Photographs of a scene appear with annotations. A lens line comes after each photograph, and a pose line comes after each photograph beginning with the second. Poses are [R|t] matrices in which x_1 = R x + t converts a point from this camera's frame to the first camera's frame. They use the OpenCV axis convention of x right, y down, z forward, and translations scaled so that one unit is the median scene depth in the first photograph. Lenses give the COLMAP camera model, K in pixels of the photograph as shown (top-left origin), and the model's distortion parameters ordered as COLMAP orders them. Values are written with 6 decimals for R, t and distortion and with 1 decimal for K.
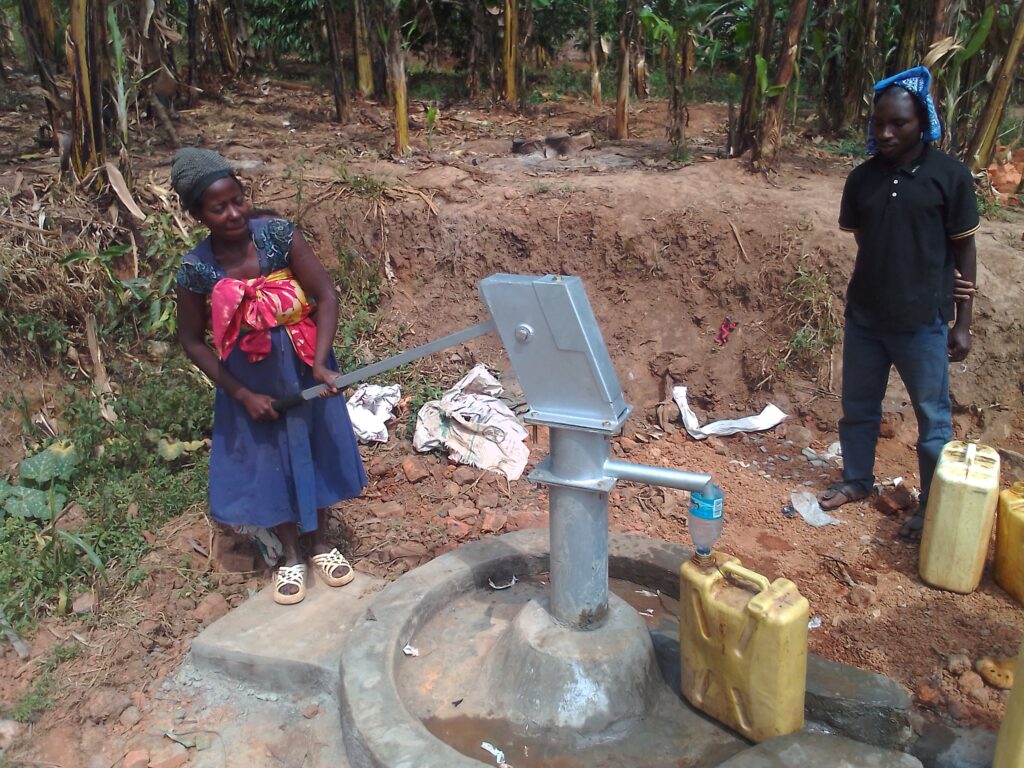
lens RADIAL K [[796.0, 0, 517.9], [0, 796.0, 383.2], [0, 0, 1]] dist [0.107719, -0.164706]
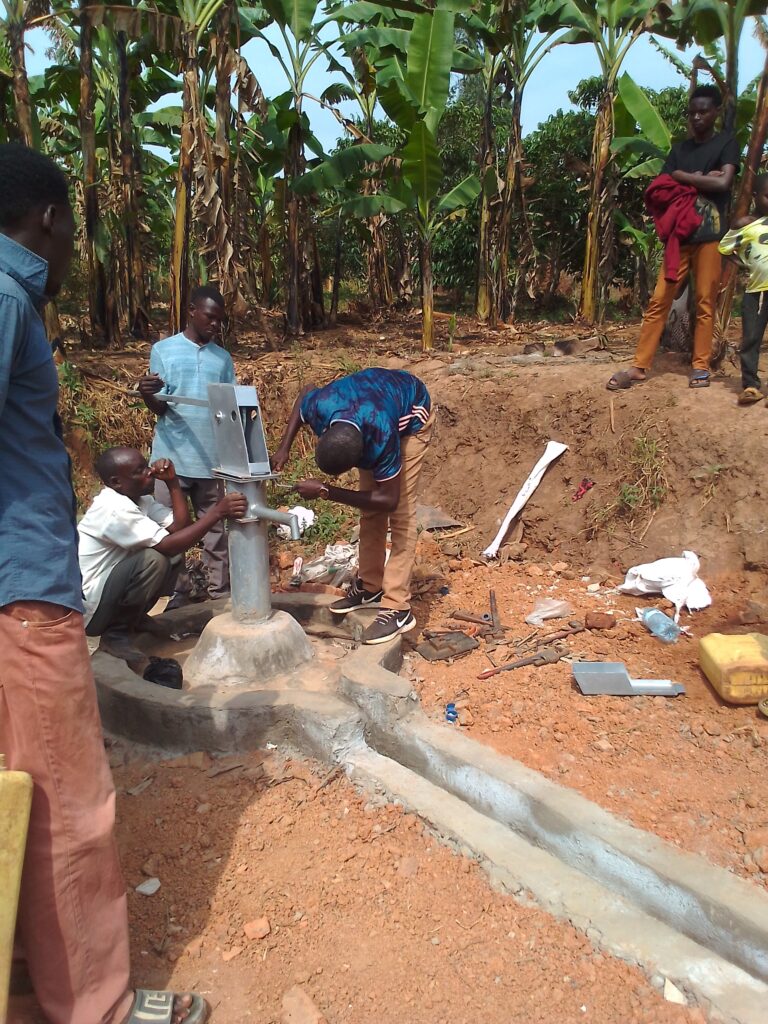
lens RADIAL K [[798.6, 0, 382.2], [0, 798.6, 505.1], [0, 0, 1]] dist [0.097043, -0.153129]
pose [[0.895183, 0.076835, -0.439026, 0.476809], [-0.134677, 0.985614, -0.102114, 0.104621], [0.424864, 0.150538, 0.892653, -0.124232]]
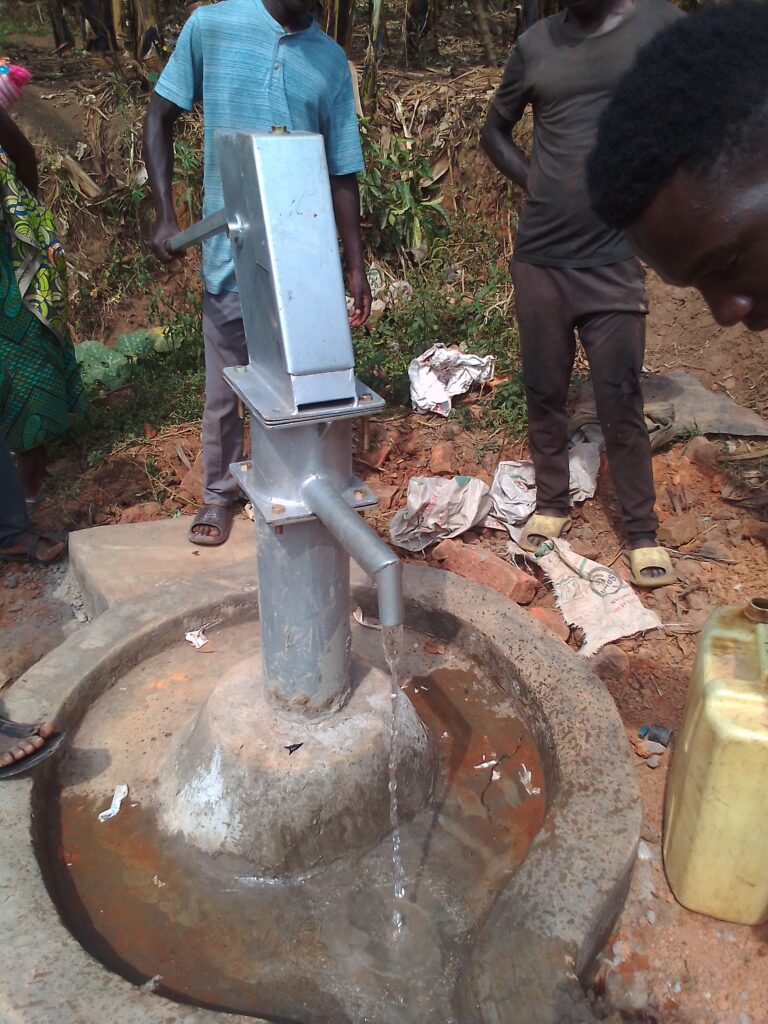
lens RADIAL K [[798.6, 0, 382.2], [0, 798.6, 505.1], [0, 0, 1]] dist [0.097043, -0.153129]
pose [[0.740723, 0.336619, -0.581393, 0.238204], [-0.244831, 0.941155, 0.232989, -0.015566], [0.625609, -0.030238, 0.779550, 0.272042]]
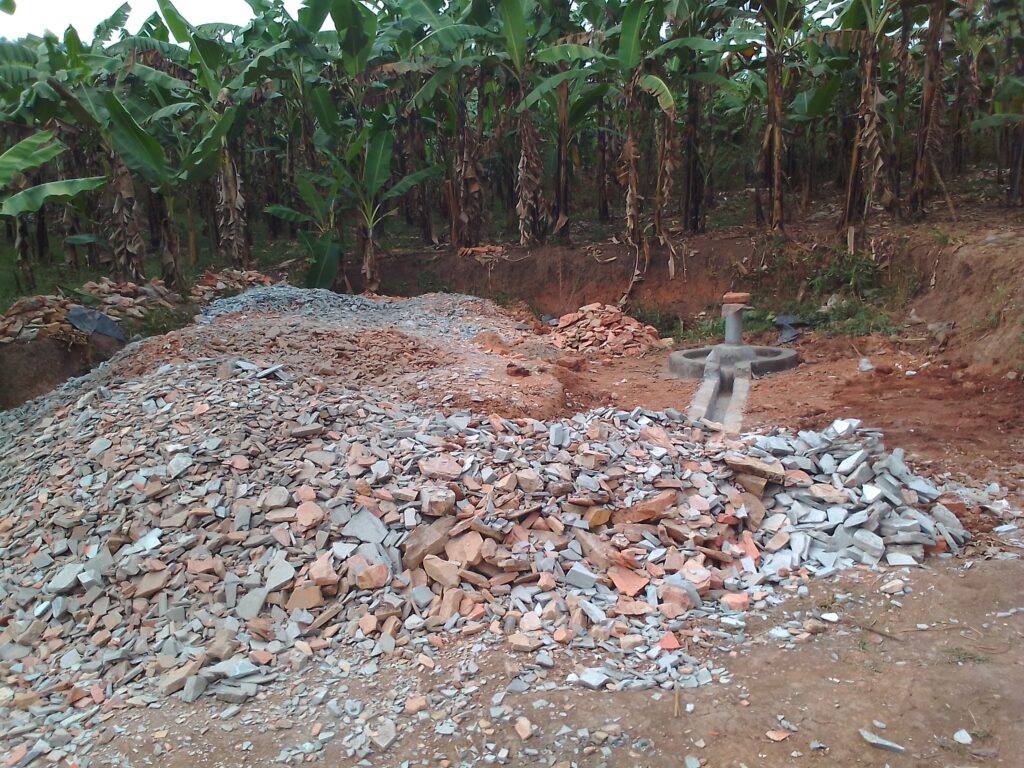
lens RADIAL K [[798.6, 0, 512.0], [0, 798.6, 384.0], [0, 0, 1]] dist [0.097043, -0.153129]
pose [[0.132458, 0.208415, -0.969029, 1.803715], [-0.287550, 0.943680, 0.163658, 0.072693], [0.948562, 0.256967, 0.184927, -0.303024]]
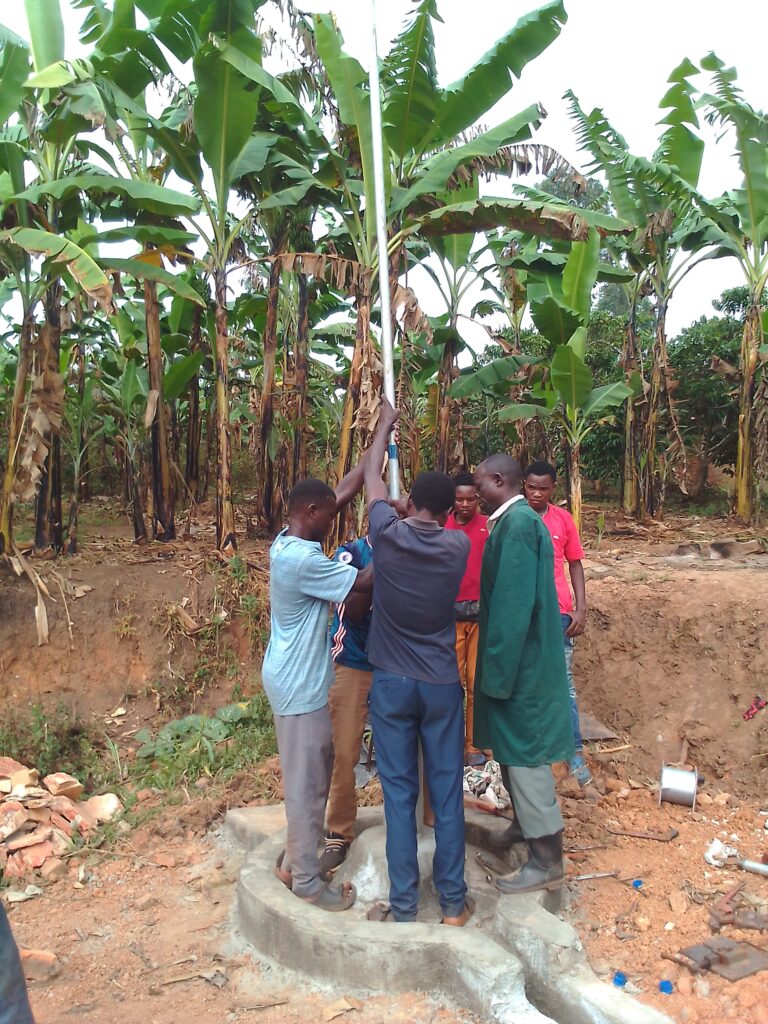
lens RADIAL K [[796.0, 0, 387.7], [0, 796.0, 510.3], [0, 0, 1]] dist [0.107719, -0.164706]
pose [[0.810738, -0.003828, -0.585397, 0.465720], [-0.199100, 0.938564, -0.281879, 0.080855], [0.550512, 0.345083, 0.760168, -0.158413]]
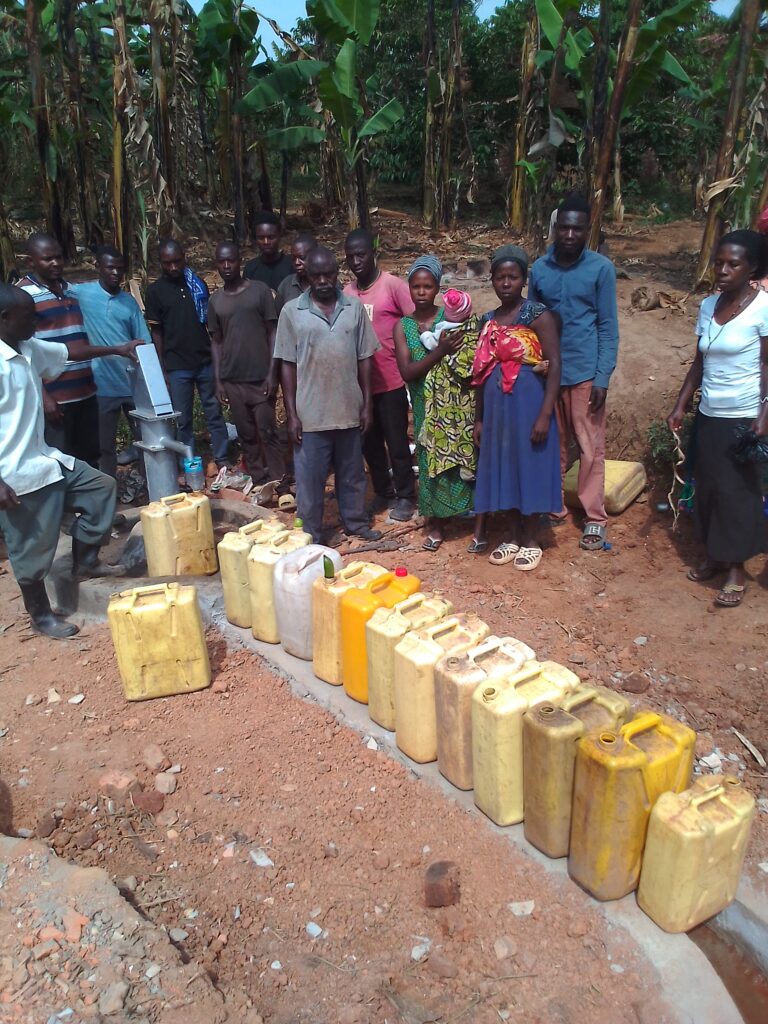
lens RADIAL K [[792.9, 0, 381.9], [0, 792.9, 506.2], [0, 0, 1]] dist [0.098786, -0.152168]
pose [[0.900262, 0.130190, -0.415427, 0.693200], [-0.122796, 0.991430, 0.044592, 0.052788], [0.417672, 0.010868, 0.908533, -0.276854]]
